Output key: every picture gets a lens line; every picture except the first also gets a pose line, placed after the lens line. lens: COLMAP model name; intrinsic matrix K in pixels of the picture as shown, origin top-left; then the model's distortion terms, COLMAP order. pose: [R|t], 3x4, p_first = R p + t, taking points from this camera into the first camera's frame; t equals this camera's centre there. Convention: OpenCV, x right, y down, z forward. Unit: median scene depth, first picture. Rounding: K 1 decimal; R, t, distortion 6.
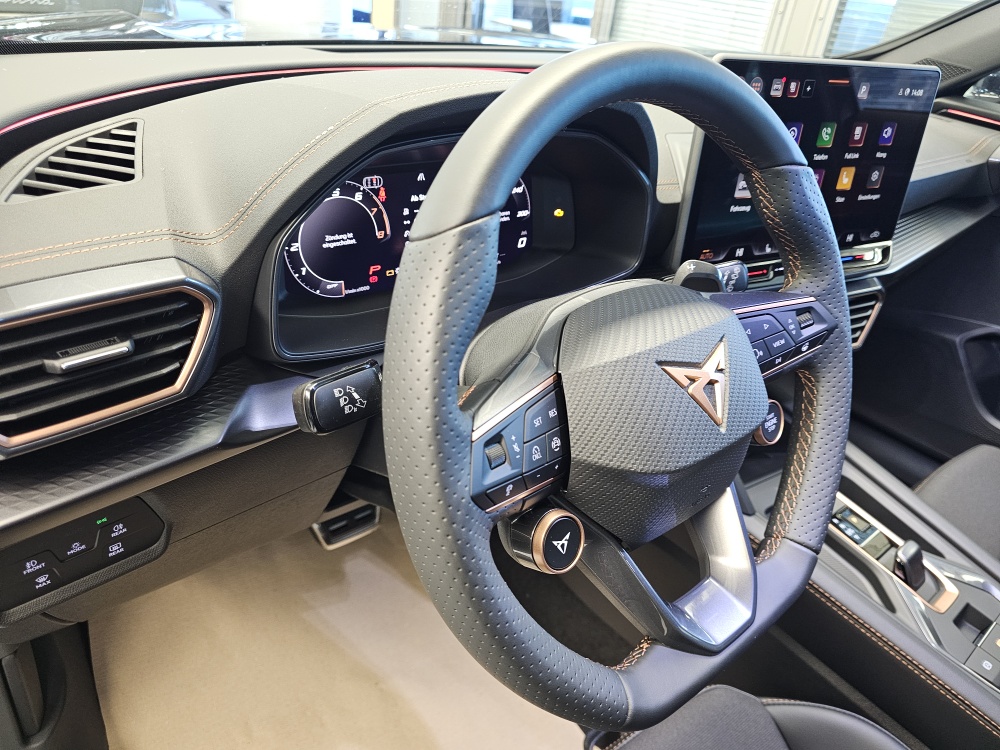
lens RADIAL K [[682.5, 0, 496.4], [0, 682.5, 362.5], [0, 0, 1]] dist [0.040059, -0.053002]
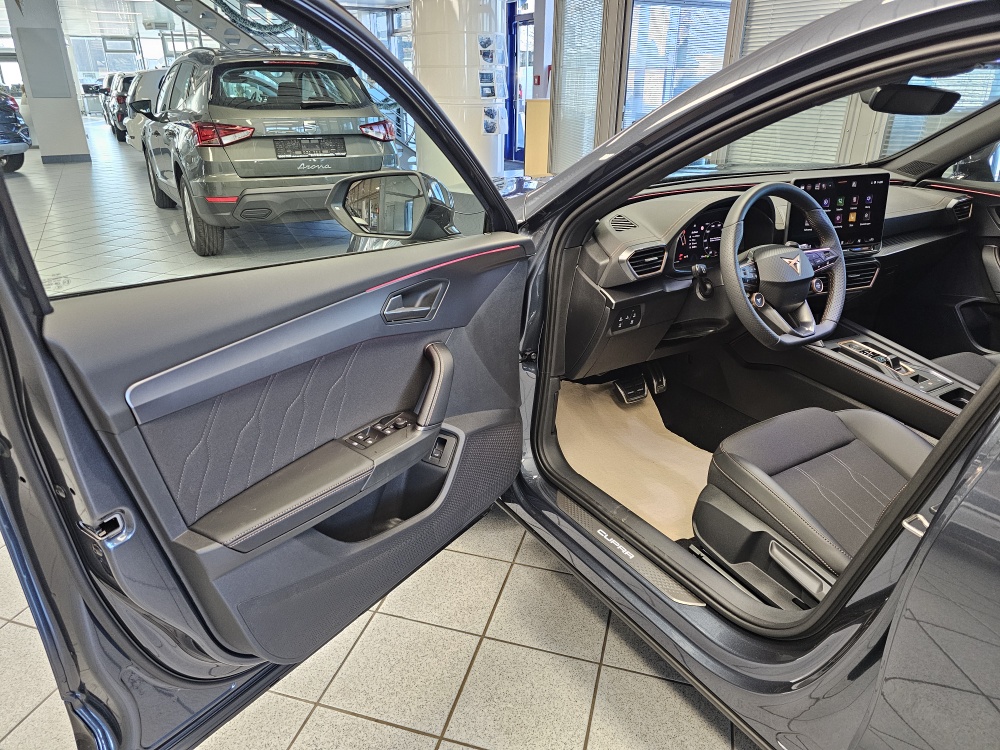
lens RADIAL K [[662.7, 0, 496.3], [0, 662.7, 377.2], [0, 0, 1]] dist [0.054521, -0.044854]
pose [[0.986034, -0.044015, -0.160623, -0.562880], [0.024371, 0.992196, -0.122281, 0.789998], [0.164752, 0.116659, 0.979412, -2.114788]]
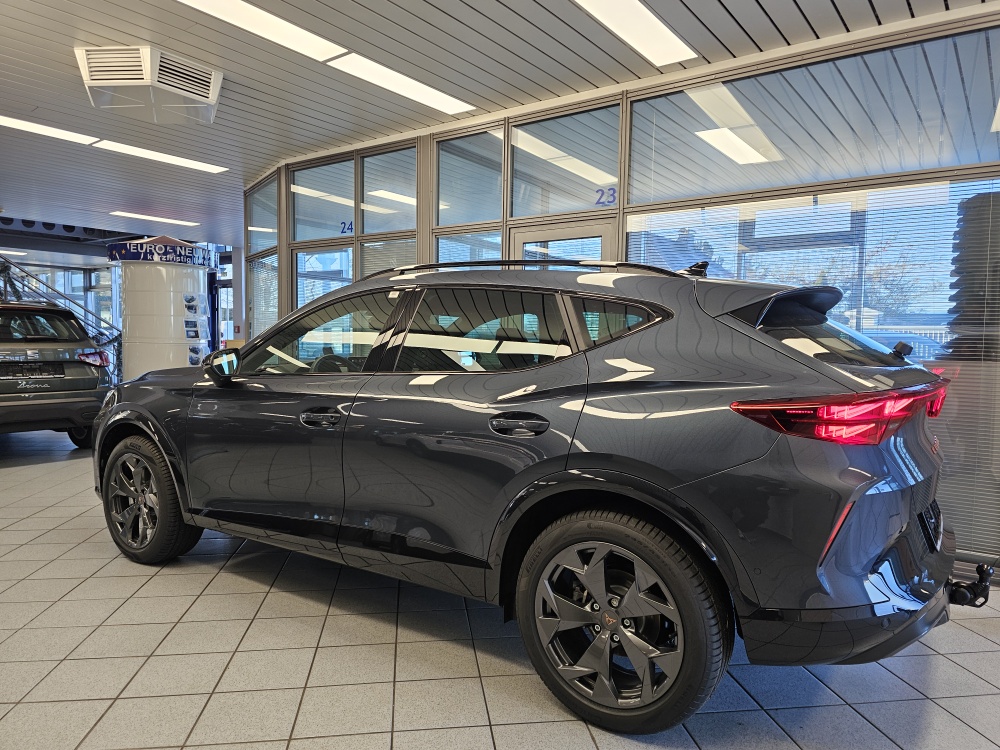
lens RADIAL K [[718.4, 0, 500.7], [0, 718.4, 385.7], [0, 0, 1]] dist [0.057646, 0.002557]
pose [[0.960471, -0.111072, 0.255260, 0.014546], [0.211849, 0.886499, -0.411386, 3.822870], [-0.180594, 0.449201, 0.874988, -6.541946]]
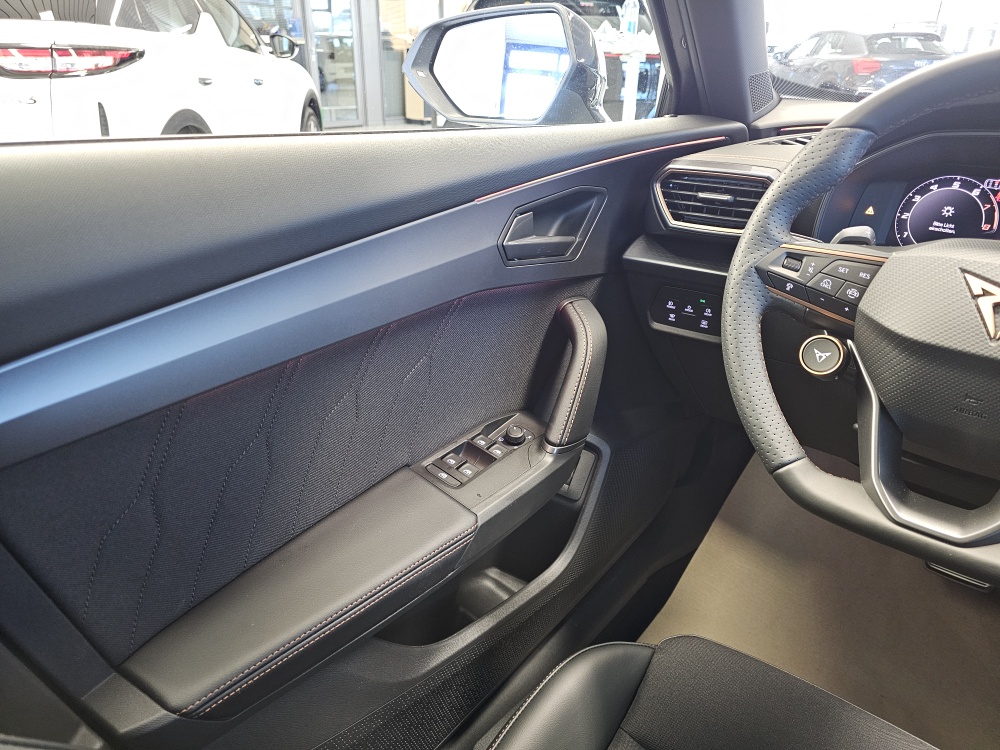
lens RADIAL K [[672.7, 0, 499.4], [0, 672.7, 368.6], [0, 0, 1]] dist [0.042526, -0.051145]
pose [[0.196161, 0.316029, -0.928249, 0.905524], [-0.484353, 0.854323, 0.188505, 0.235259], [0.852598, 0.412623, 0.320654, -0.046732]]
